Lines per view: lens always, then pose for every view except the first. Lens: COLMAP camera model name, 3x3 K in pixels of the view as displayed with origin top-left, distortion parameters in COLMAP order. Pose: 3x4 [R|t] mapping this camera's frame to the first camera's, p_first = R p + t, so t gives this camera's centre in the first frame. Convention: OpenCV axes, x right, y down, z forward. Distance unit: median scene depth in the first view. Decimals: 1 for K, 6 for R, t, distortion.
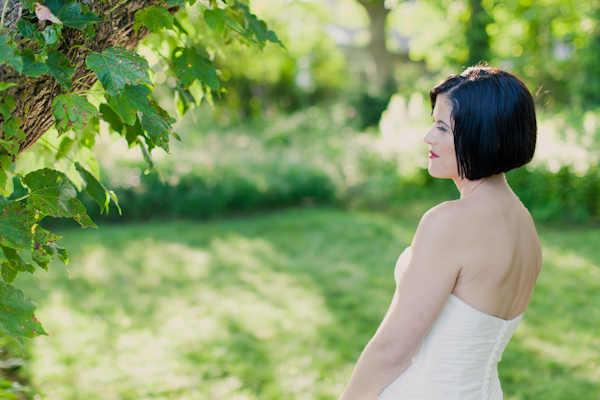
lens RADIAL K [[869.0, 0, 300.0], [0, 869.0, 200.0], [0, 0, 1]] dist [0.006190, 0.036281]
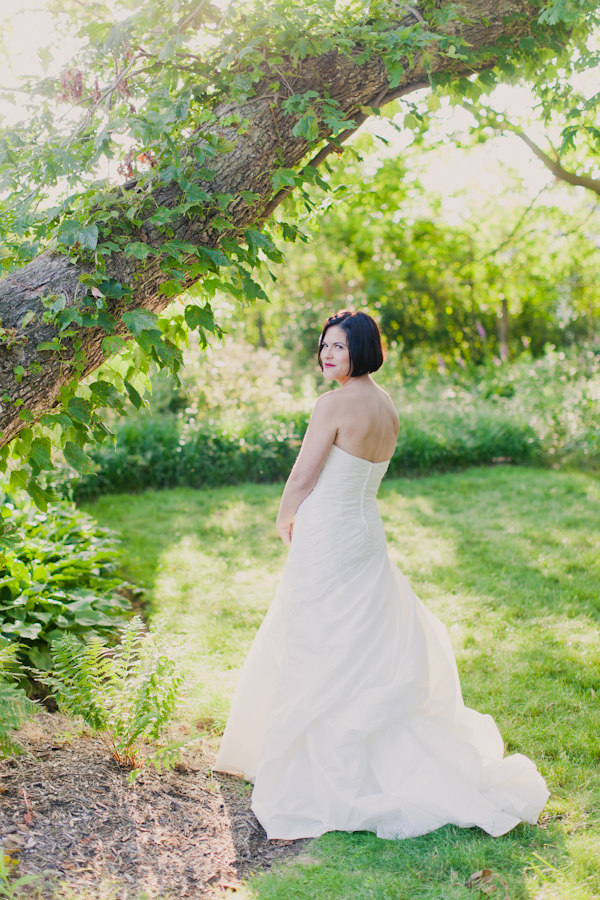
lens RADIAL K [[1256.3, 0, 300.0], [0, 1256.3, 450.0], [0, 0, 1]] dist [-0.008779, 0.017298]
pose [[0.970309, -0.028607, -0.240171, 0.533751], [0.020184, 0.999094, -0.037459, 0.160260], [0.241025, 0.031499, 0.970008, -1.035445]]
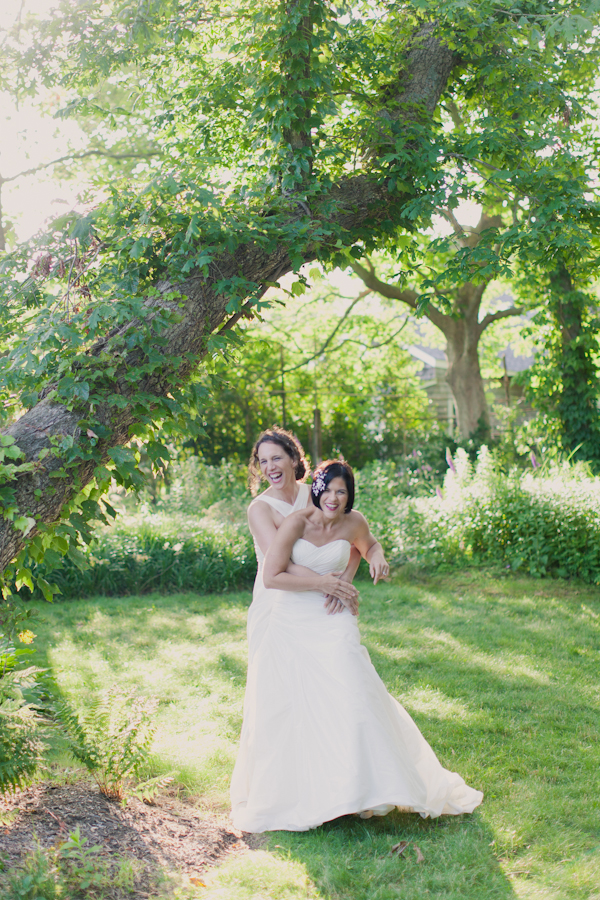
lens RADIAL K [[1439.2, 0, 256.2], [0, 1439.2, 428.2], [0, 0, 1]] dist [-0.003269, 0.030275]
pose [[0.993511, -0.042100, -0.105653, 0.417468], [0.027745, 0.990615, -0.133833, 0.227417], [0.110296, 0.130034, 0.985356, -2.063004]]
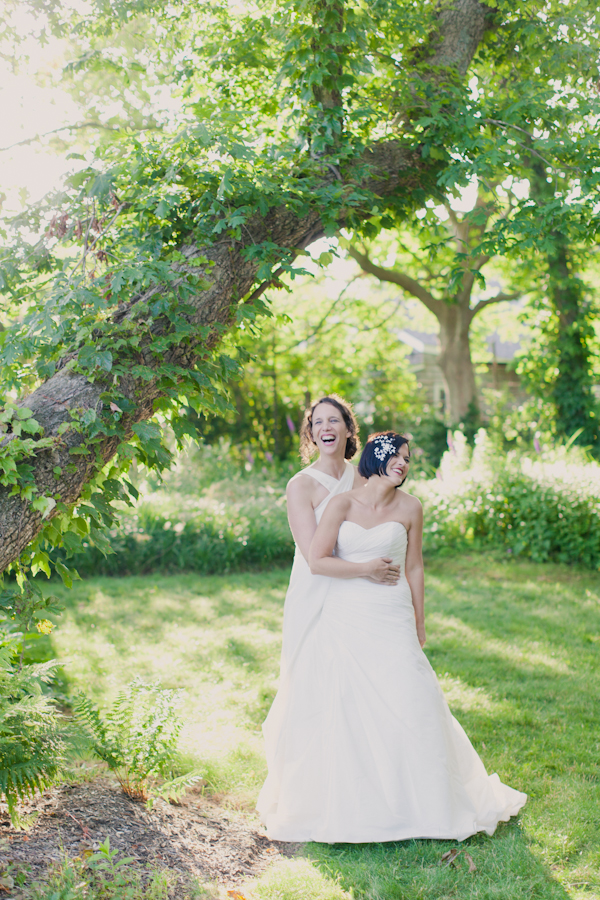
lens RADIAL K [[1396.9, 0, 300.5], [0, 1396.9, 495.1], [0, 0, 1]] dist [-0.015773, 0.096439]
pose [[0.997890, -0.021788, -0.061157, 0.281591], [0.017316, 0.997203, -0.072713, 0.198420], [0.062570, 0.071500, 0.995476, -1.793179]]
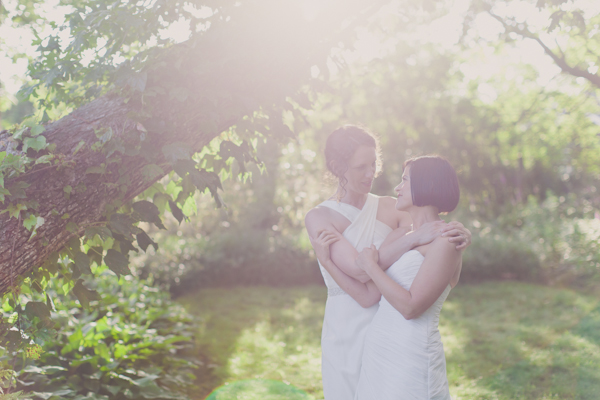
lens RADIAL K [[869.0, 0, 300.0], [0, 869.0, 200.0], [0, 0, 1]] dist [0.006190, 0.036281]
pose [[0.945396, -0.002911, -0.325912, 0.566328], [-0.031836, 0.994354, -0.101228, 0.124692], [0.324367, 0.106076, 0.939965, -0.640090]]
